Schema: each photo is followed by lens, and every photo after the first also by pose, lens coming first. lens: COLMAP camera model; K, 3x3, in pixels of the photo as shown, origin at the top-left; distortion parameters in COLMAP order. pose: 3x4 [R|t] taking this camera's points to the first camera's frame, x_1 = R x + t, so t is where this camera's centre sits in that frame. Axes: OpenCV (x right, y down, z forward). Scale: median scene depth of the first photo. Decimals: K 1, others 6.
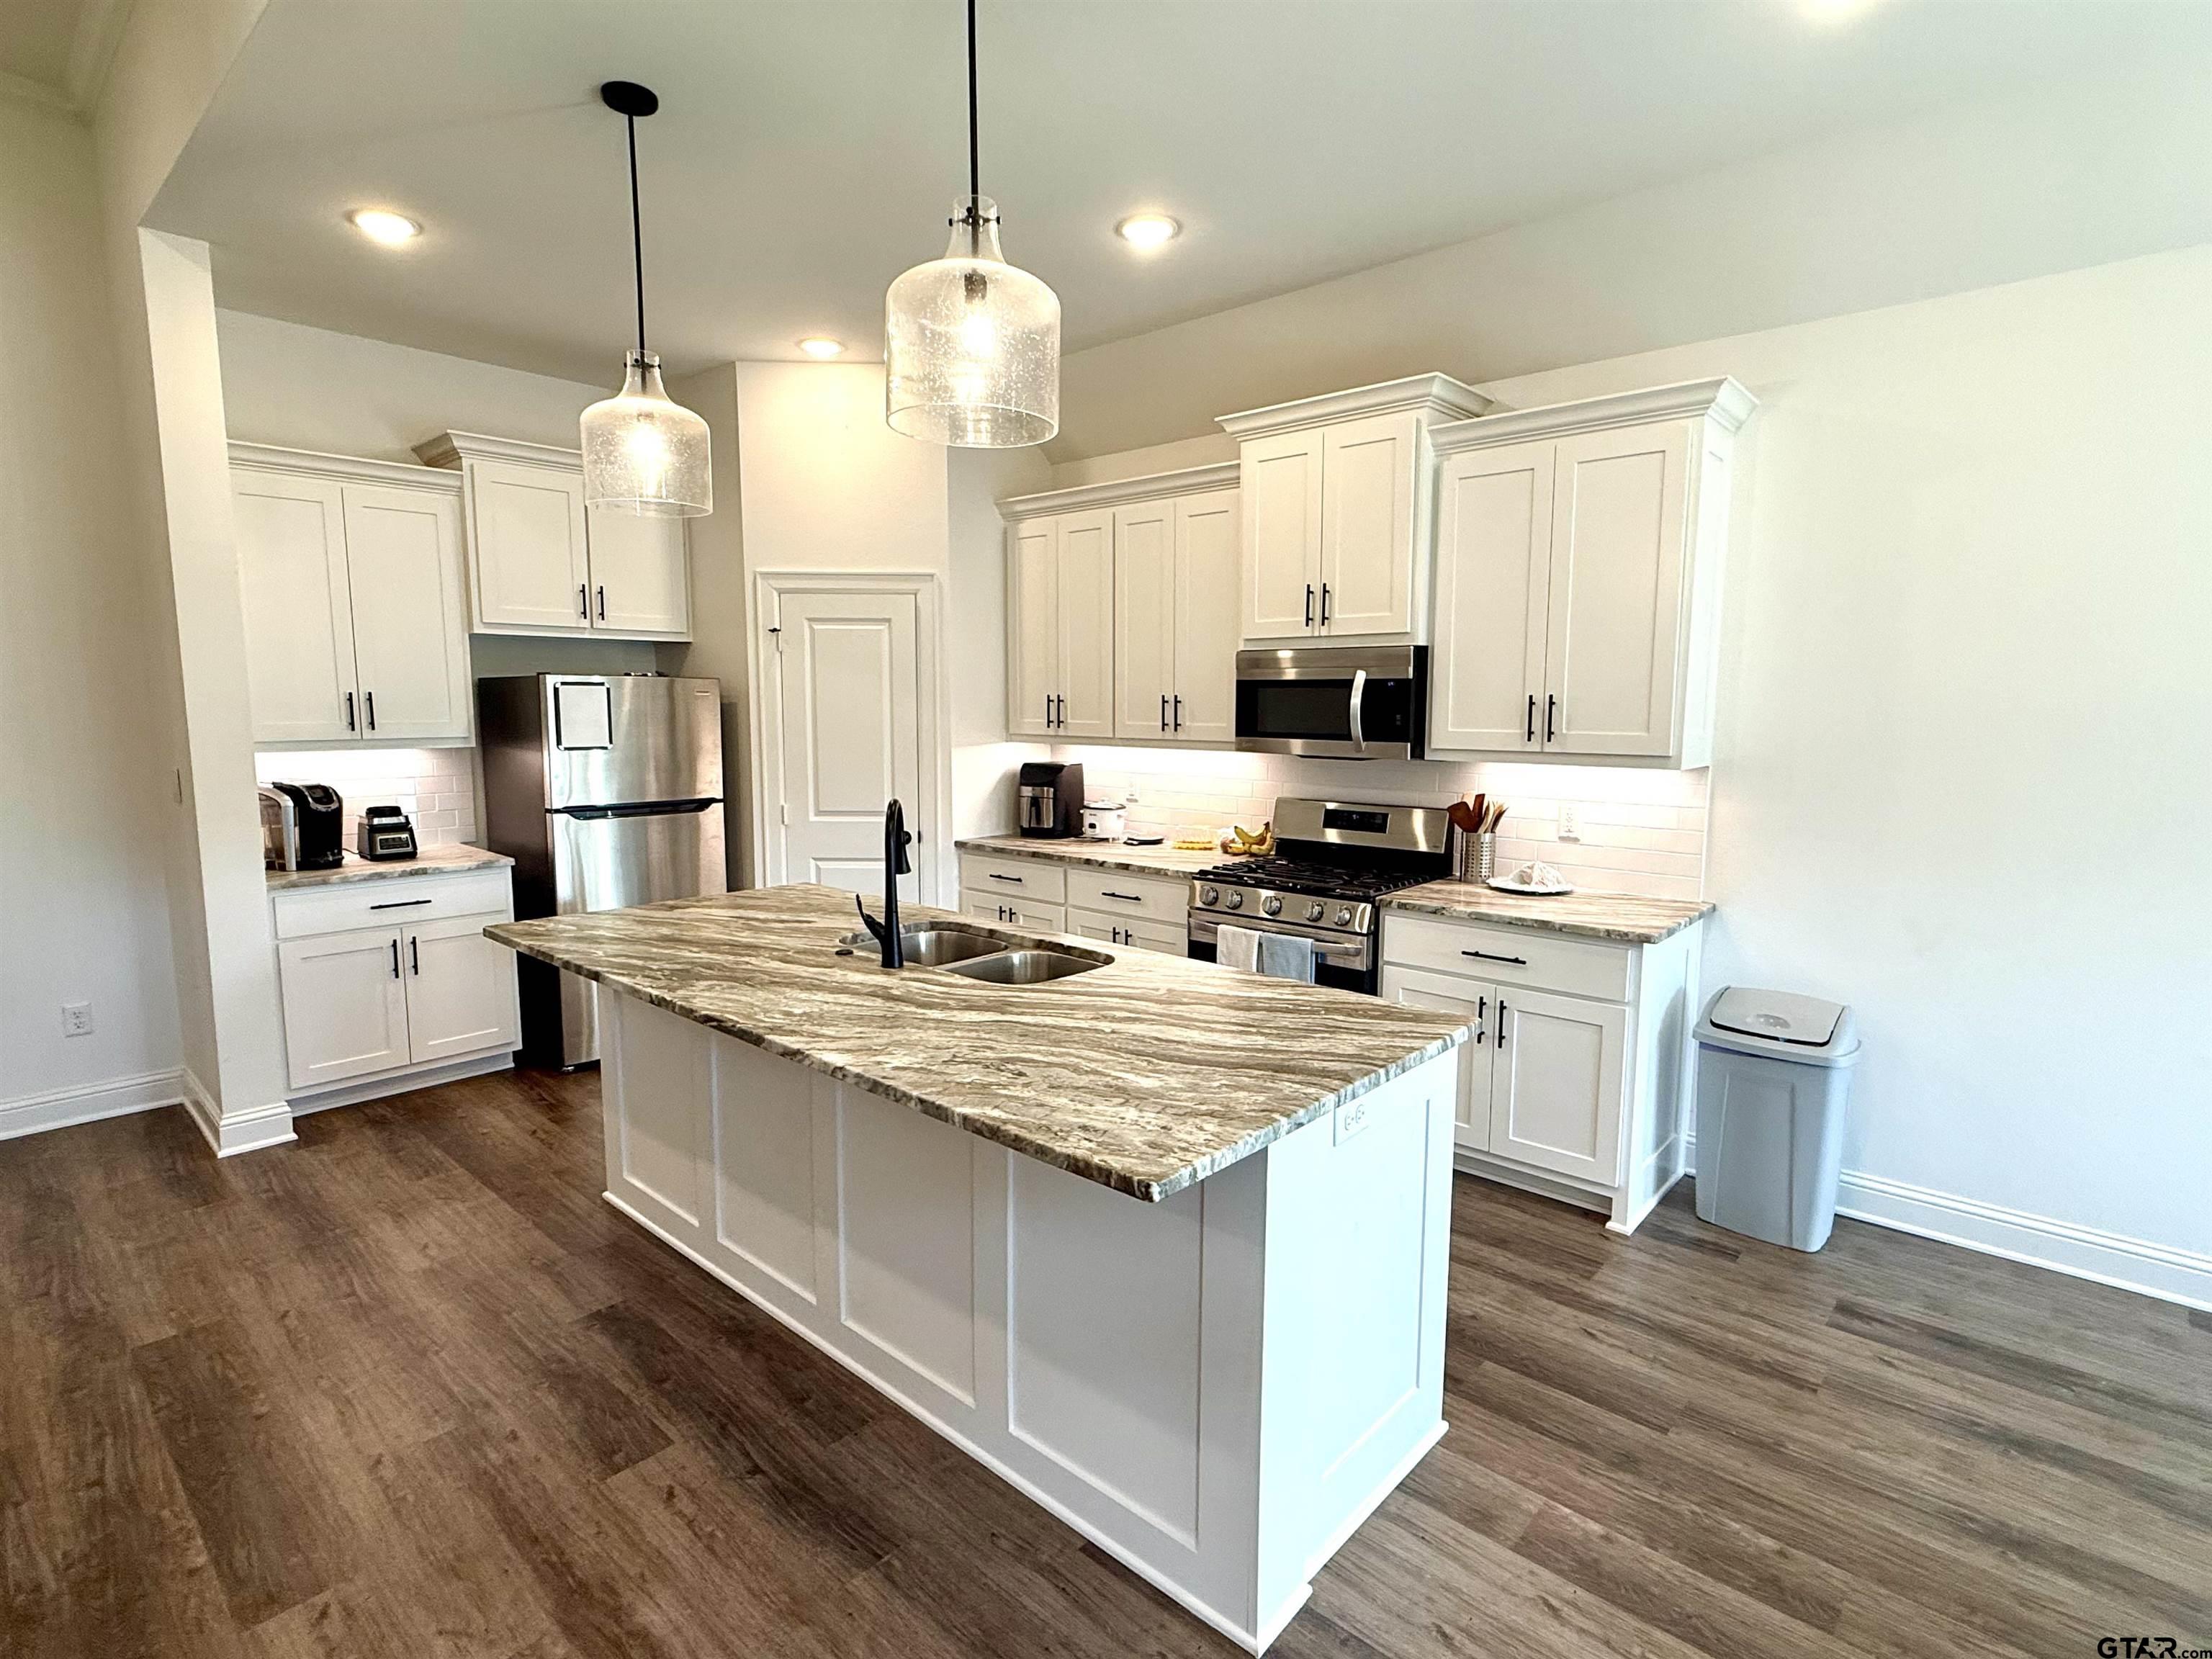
lens RADIAL K [[1073.4, 0, 1110.6], [0, 1073.4, 811.4], [0, 0, 1]] dist [-0.005481, -0.000183]
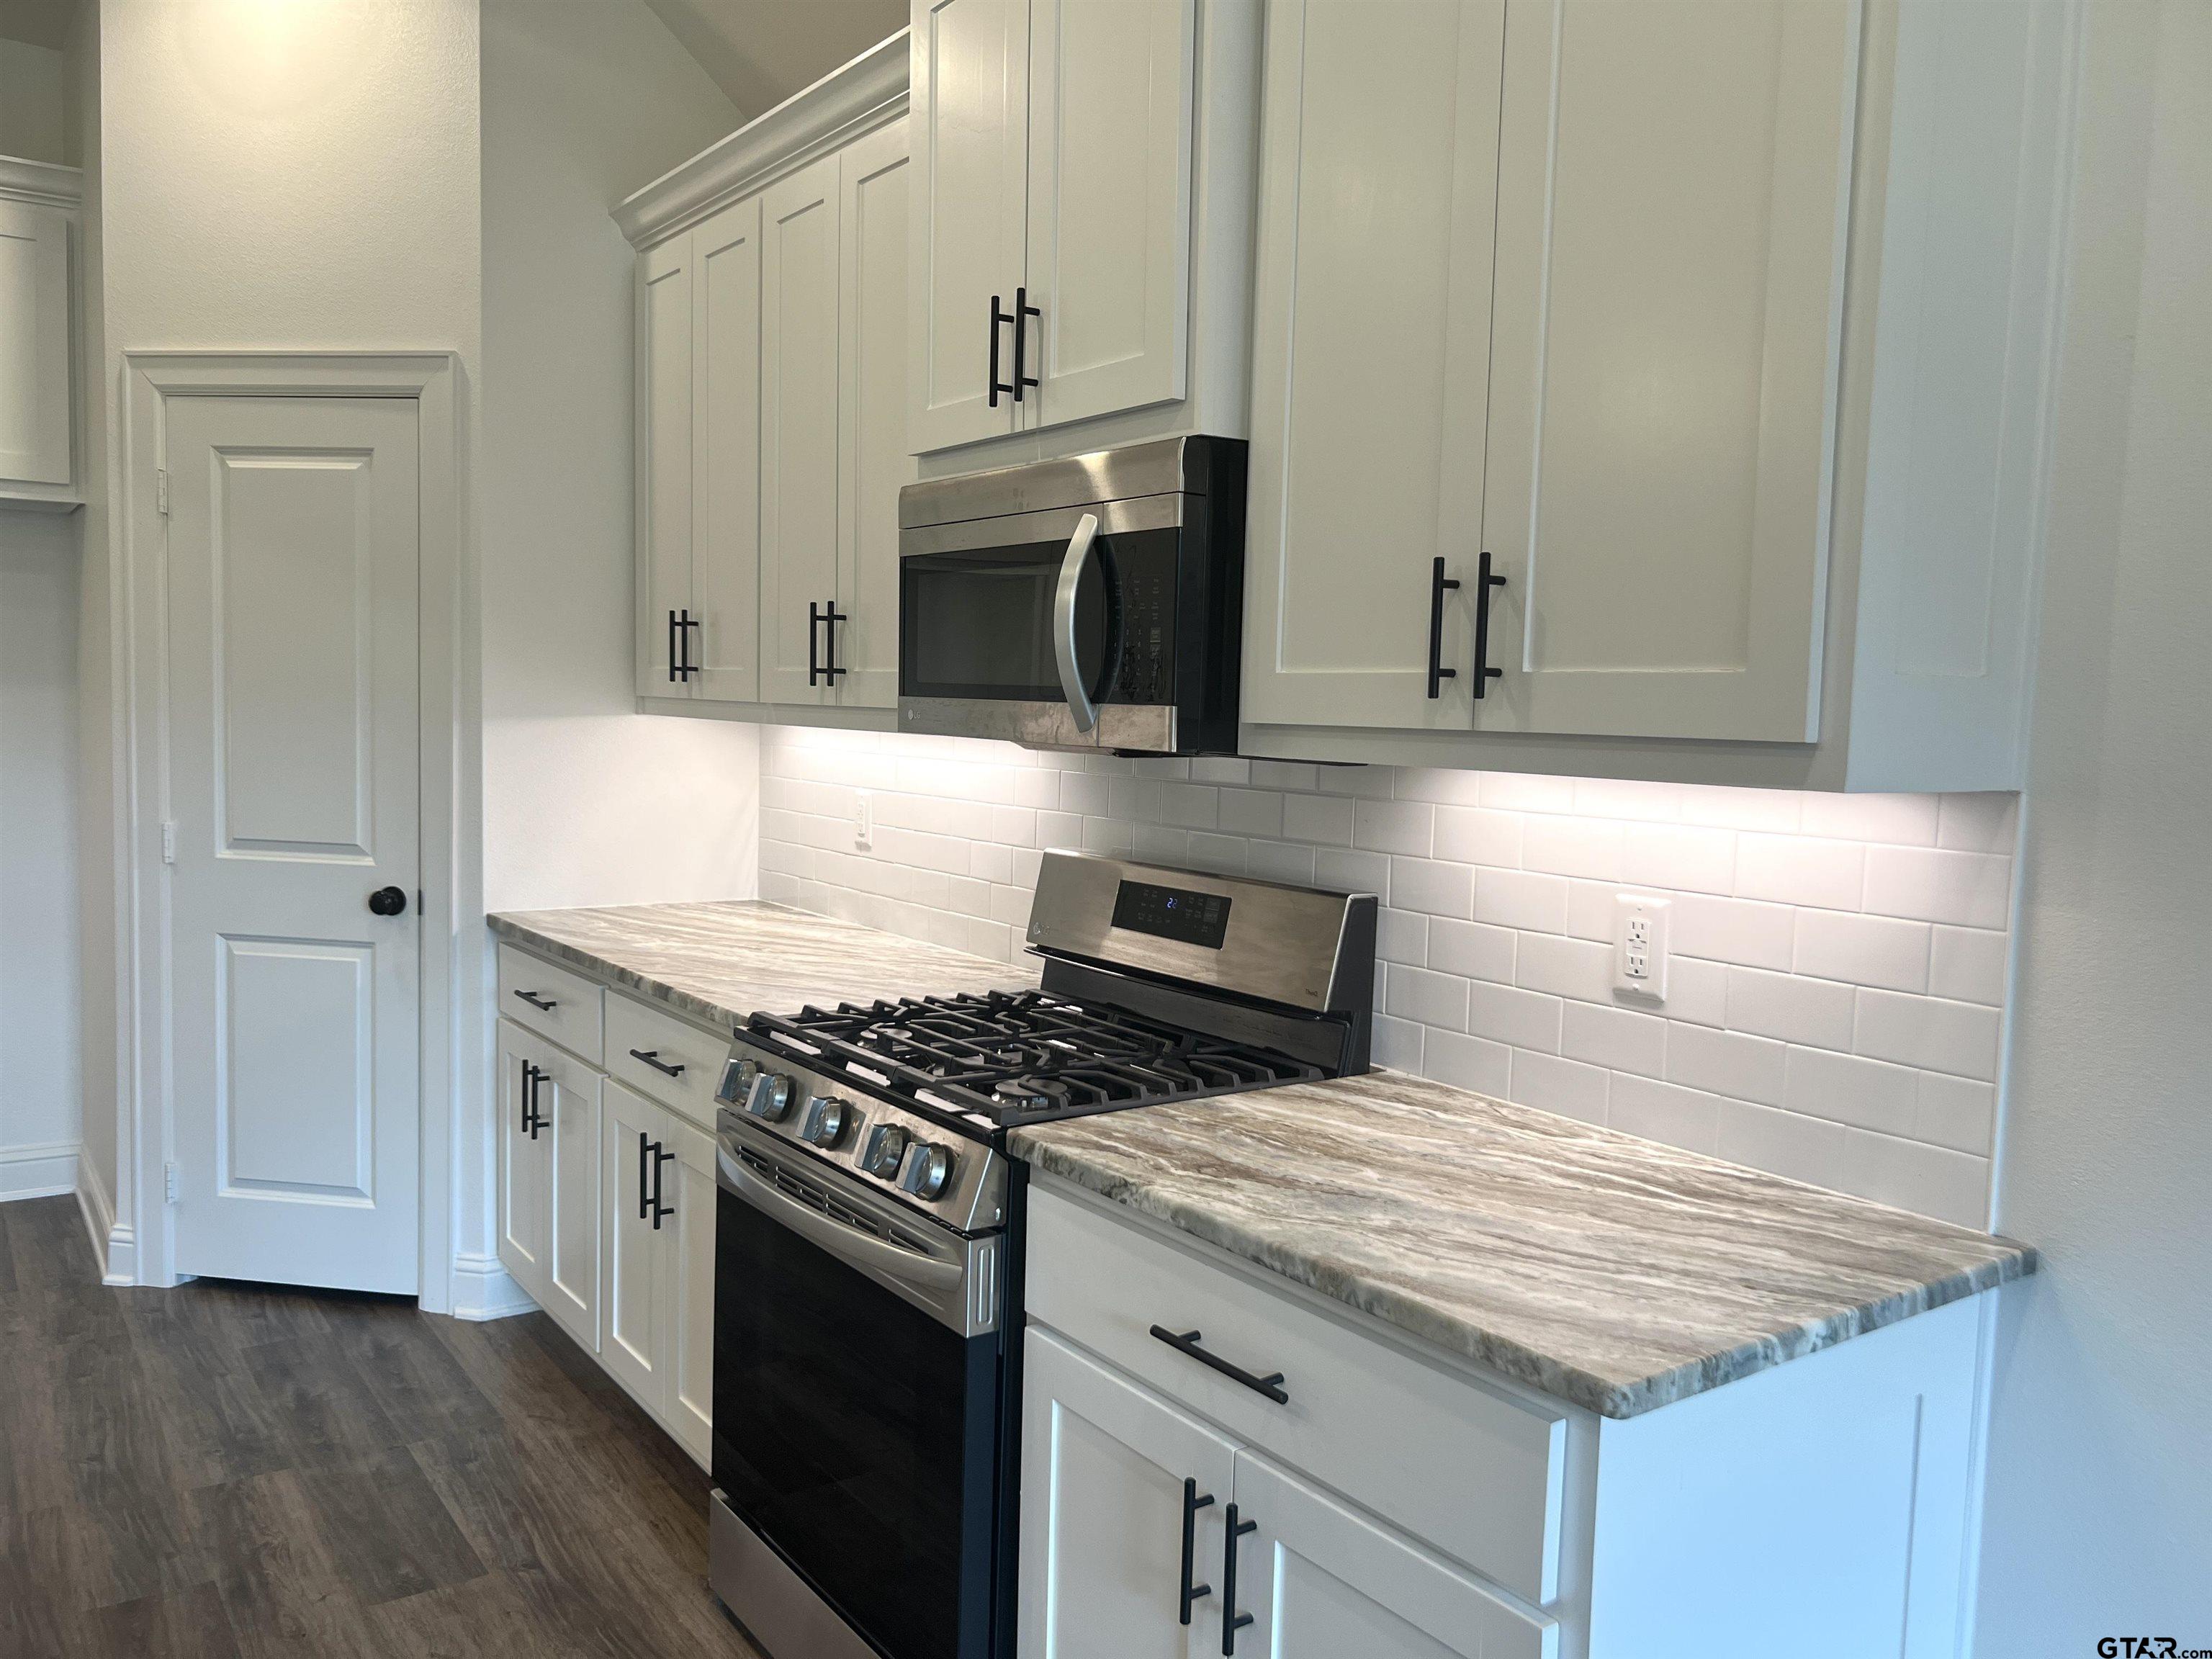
lens RADIAL K [[1655.4, 0, 1102.2], [0, 1655.4, 835.6], [0, 0, 1]] dist [0.029509, -0.000940]
pose [[0.977677, 0.040972, -0.206082, 0.349224], [-0.045908, 0.998761, -0.019222, -0.007297], [0.205039, 0.028253, 0.978346, 0.421529]]
